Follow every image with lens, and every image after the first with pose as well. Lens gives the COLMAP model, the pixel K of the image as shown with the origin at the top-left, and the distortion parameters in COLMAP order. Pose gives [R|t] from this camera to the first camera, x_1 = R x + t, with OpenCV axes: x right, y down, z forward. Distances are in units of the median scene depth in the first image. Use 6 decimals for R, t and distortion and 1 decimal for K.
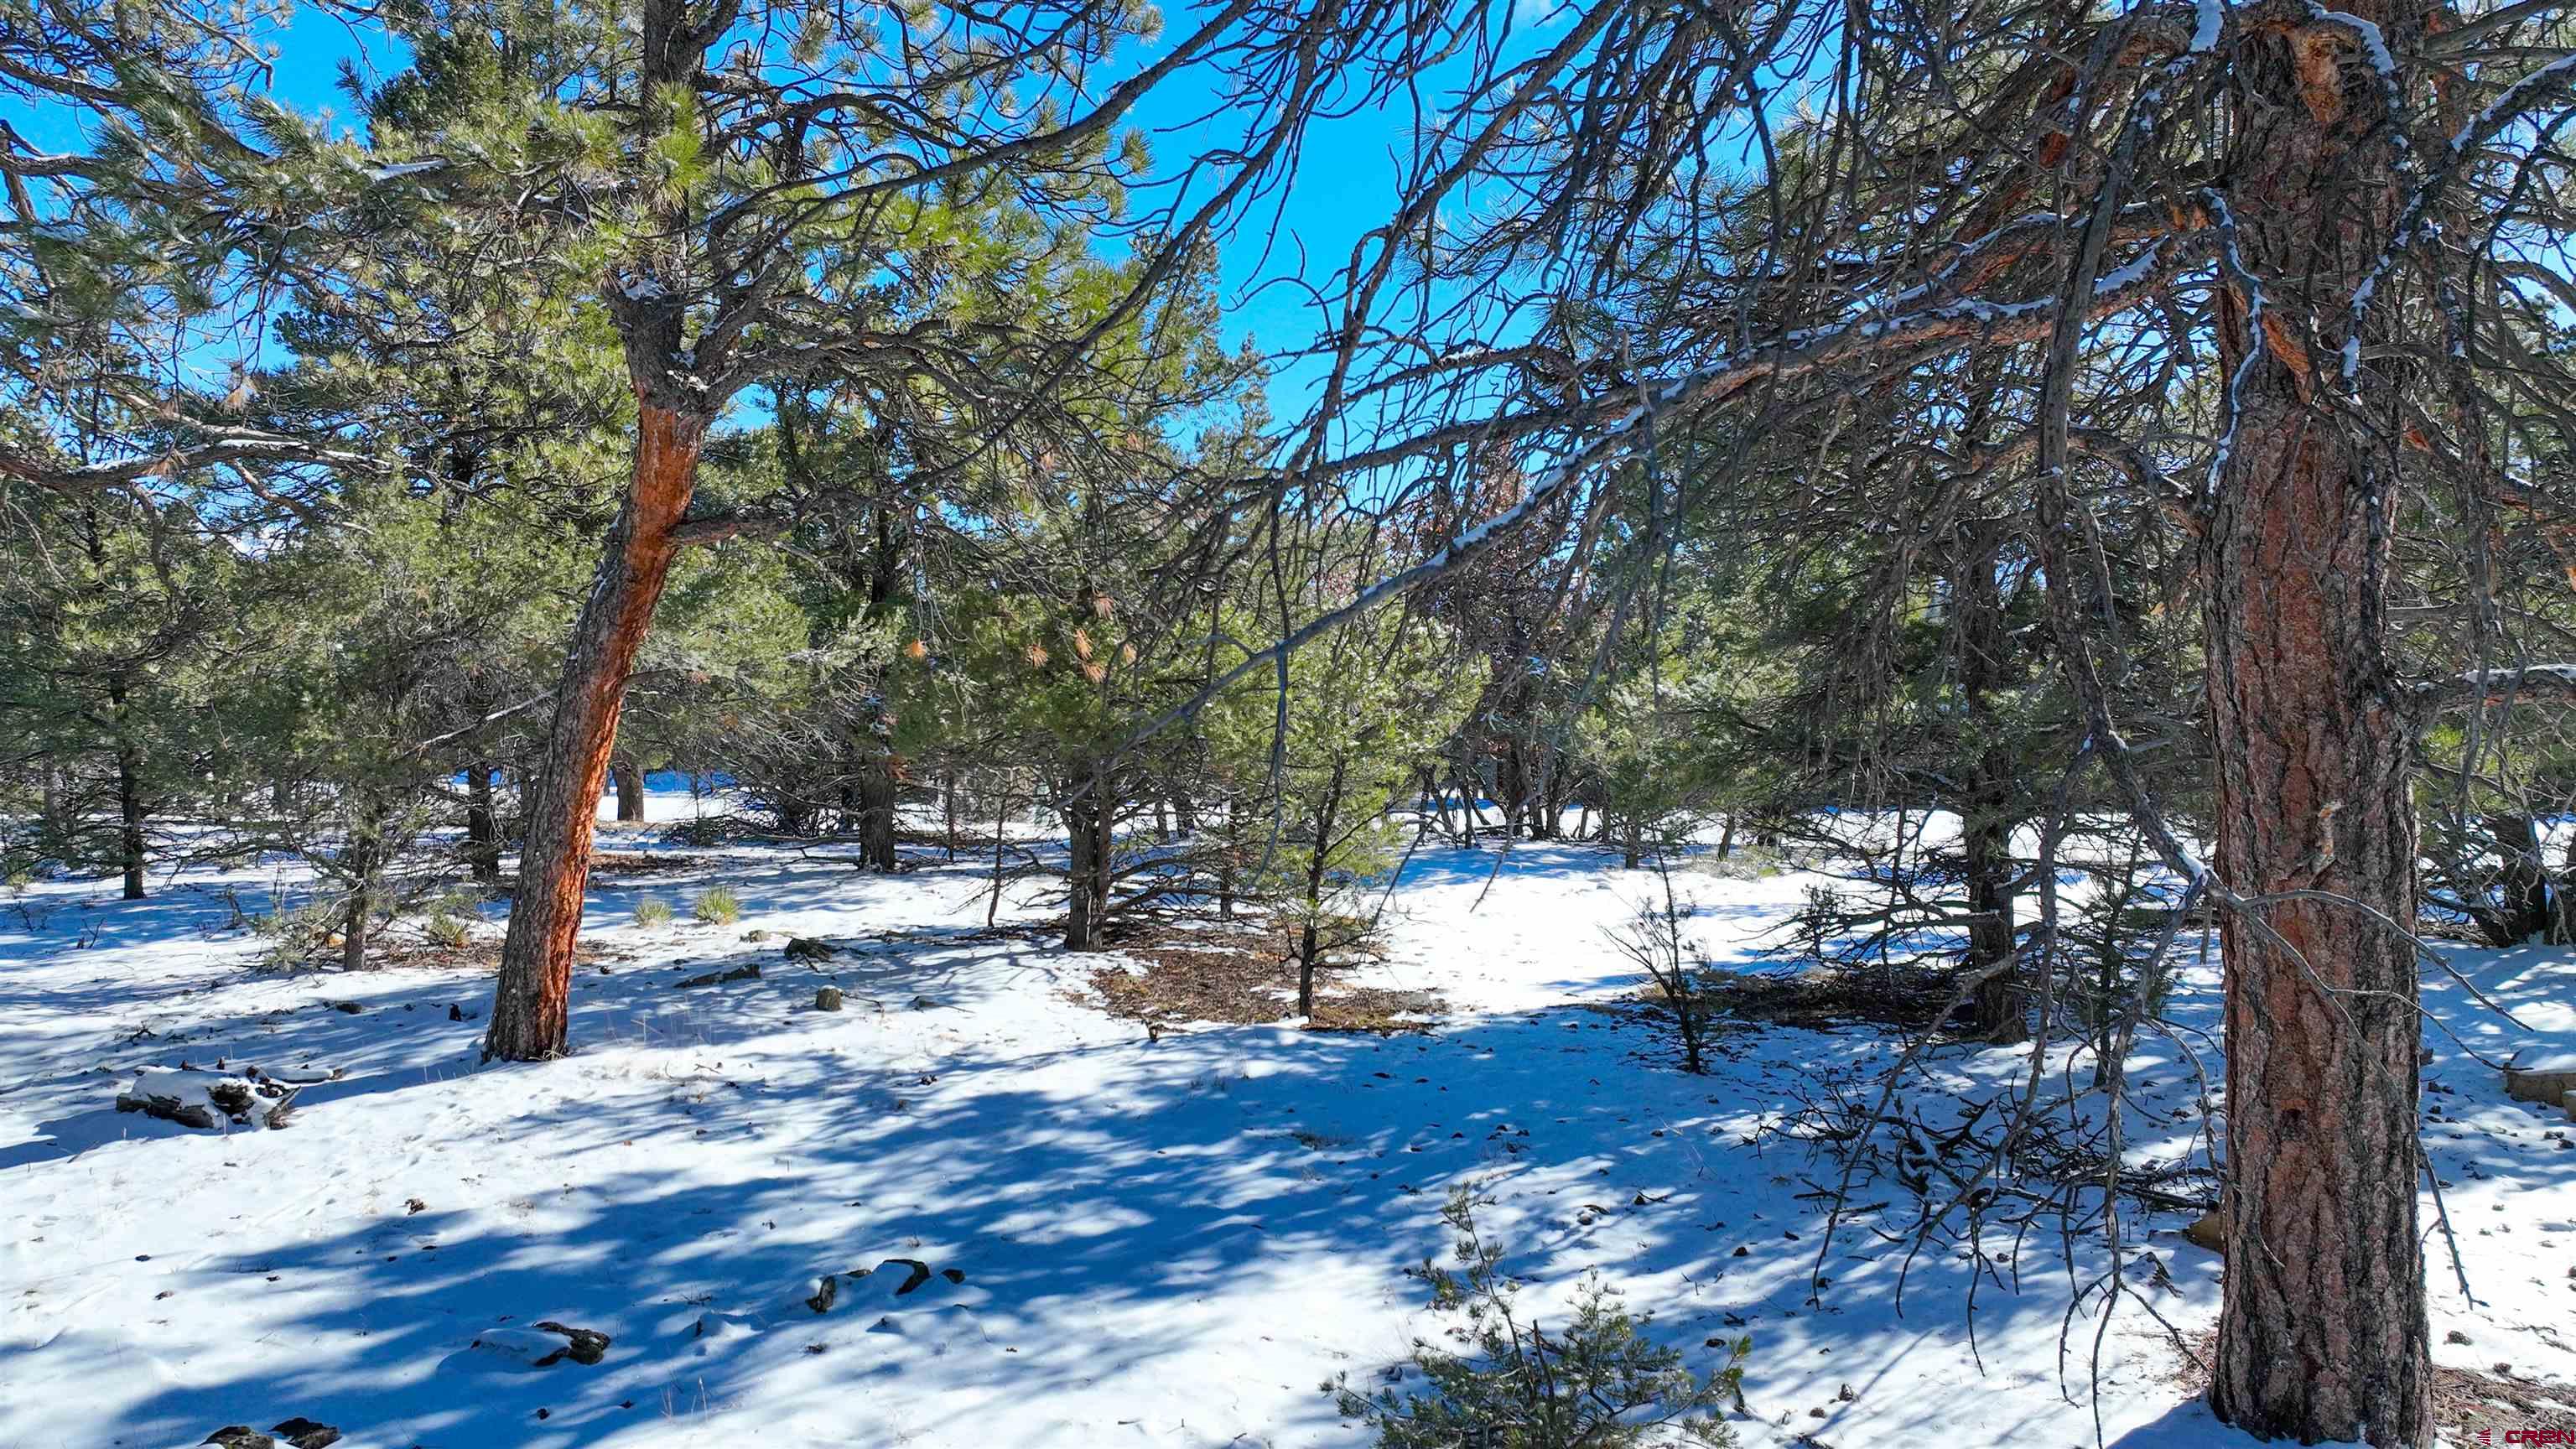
lens RADIAL K [[1987.2, 0, 1347.0], [0, 1987.2, 717.9], [0, 0, 1]] dist [0.001735, 0.003004]
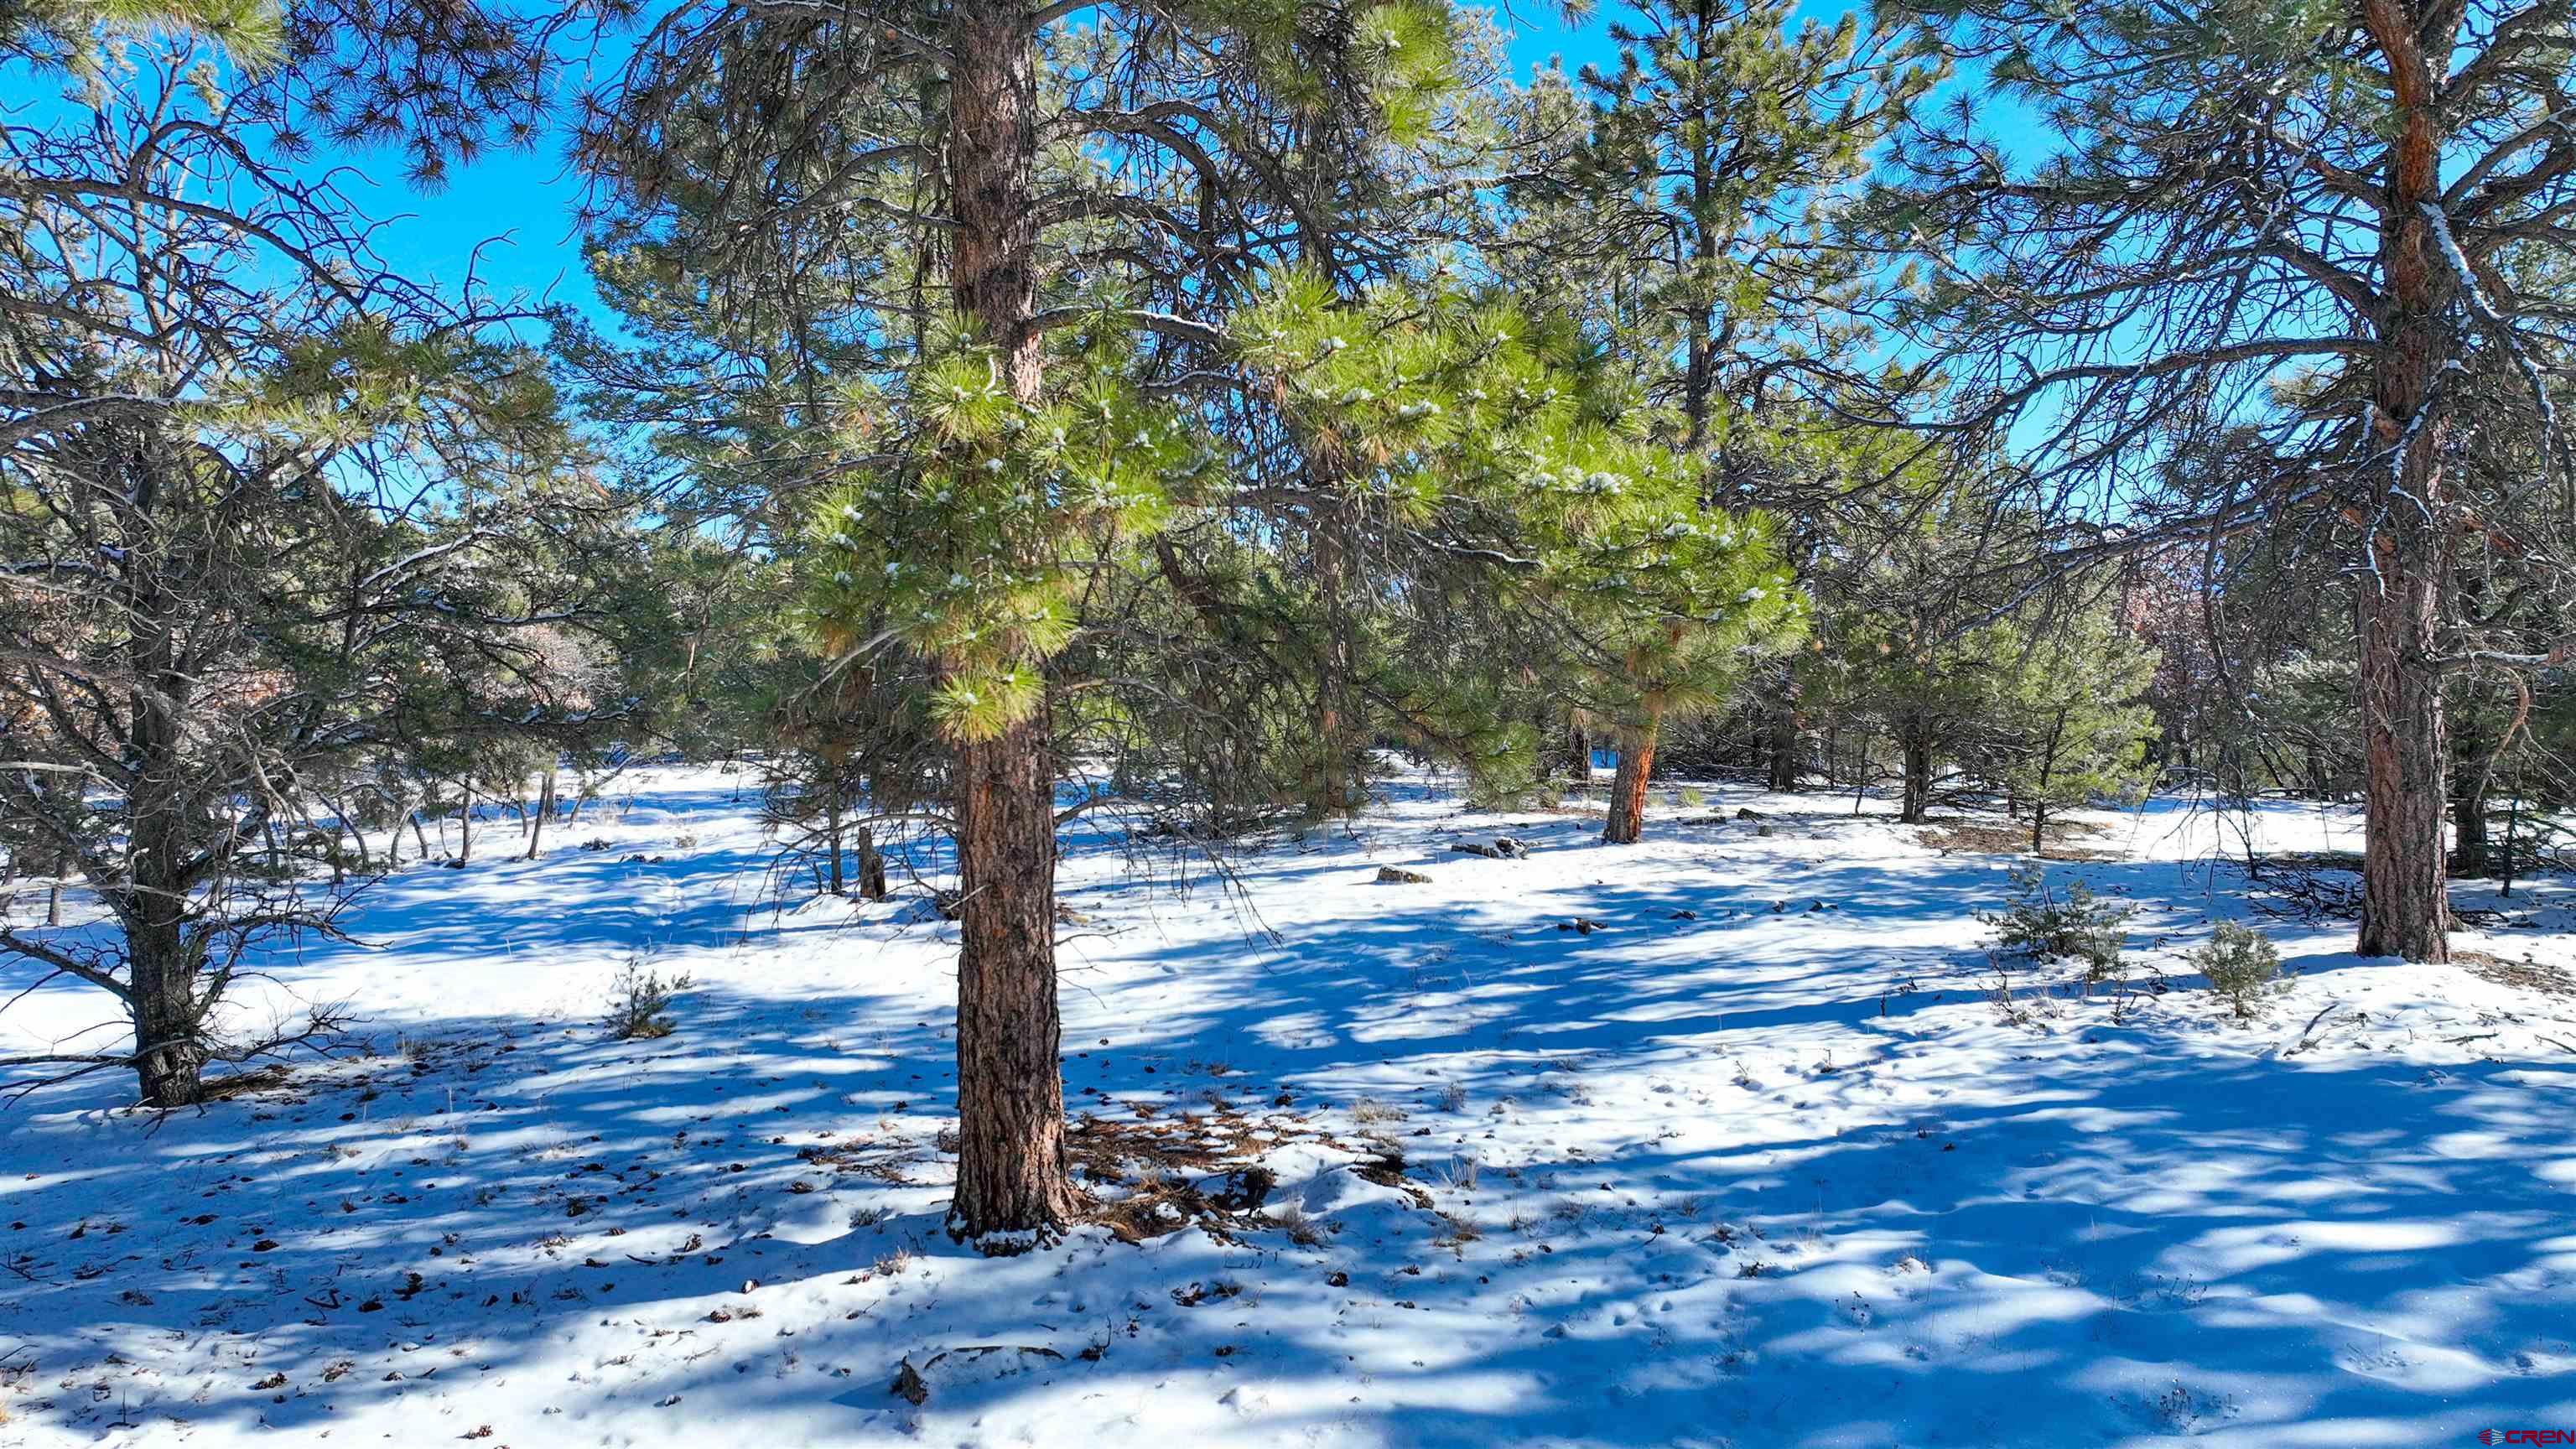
lens RADIAL K [[1853.6, 0, 1288.0], [0, 1853.6, 724.5], [0, 0, 1]] dist [-0.008662, 0.025988]
pose [[0.886430, 0.017878, -0.462517, 0.166772], [-0.014894, 0.999838, 0.010102, 0.033308], [0.462623, -0.002066, 0.886553, -0.864341]]
